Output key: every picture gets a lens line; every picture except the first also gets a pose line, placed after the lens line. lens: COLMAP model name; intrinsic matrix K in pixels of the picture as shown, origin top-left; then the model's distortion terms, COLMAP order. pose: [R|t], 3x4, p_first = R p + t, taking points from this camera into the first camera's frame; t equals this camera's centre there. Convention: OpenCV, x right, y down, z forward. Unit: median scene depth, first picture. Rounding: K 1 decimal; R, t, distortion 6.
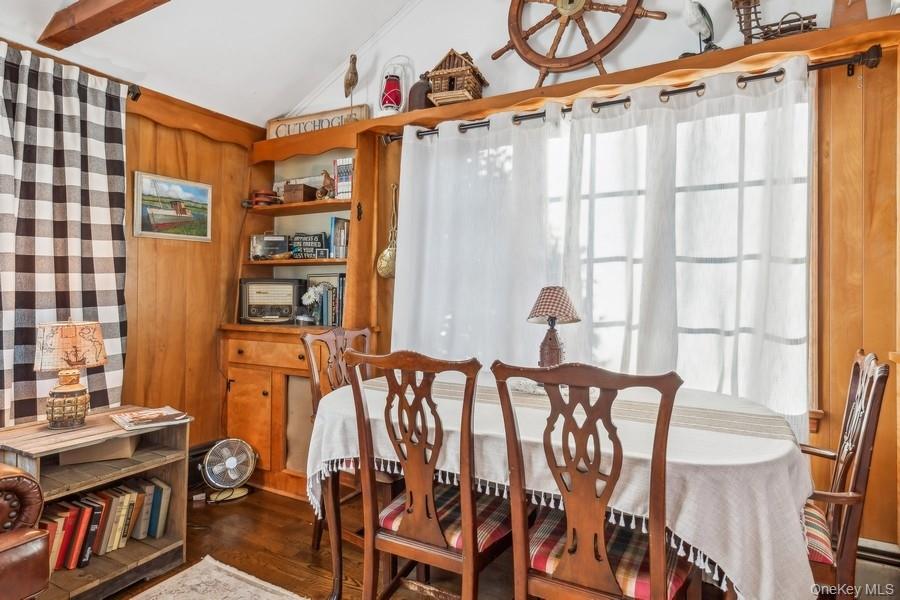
lens RADIAL K [[510.1, 0, 452.9], [0, 510.1, 301.4], [0, 0, 1]] dist [0.001365, -0.000139]
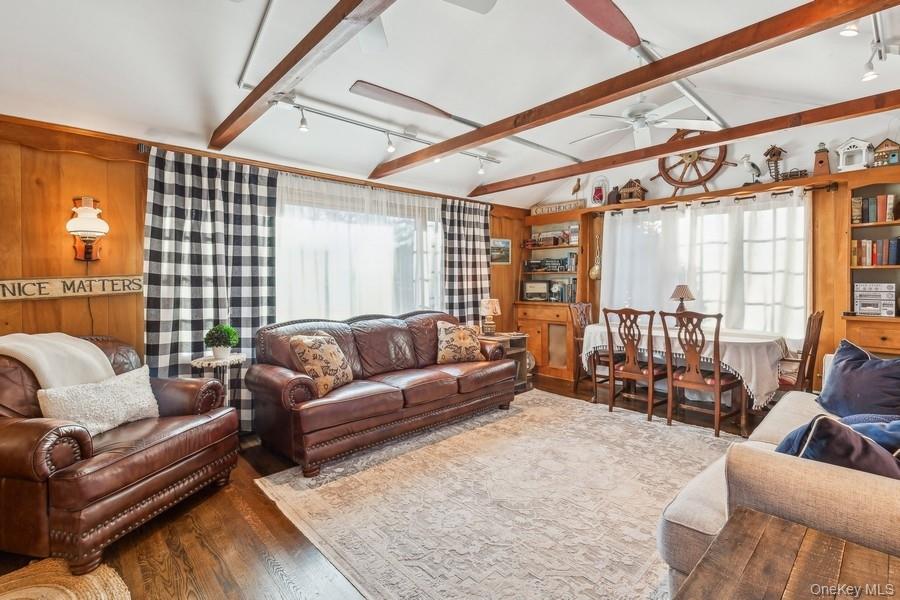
lens RADIAL K [[412.5, 0, 449.0], [0, 412.5, 285.6], [0, 0, 1]] dist [-0.000534, -0.000325]
pose [[0.945589, -0.007827, -0.325268, -0.181821], [0.006419, 0.999965, -0.005402, -0.020616], [0.325299, 0.003020, 0.945606, -1.036430]]
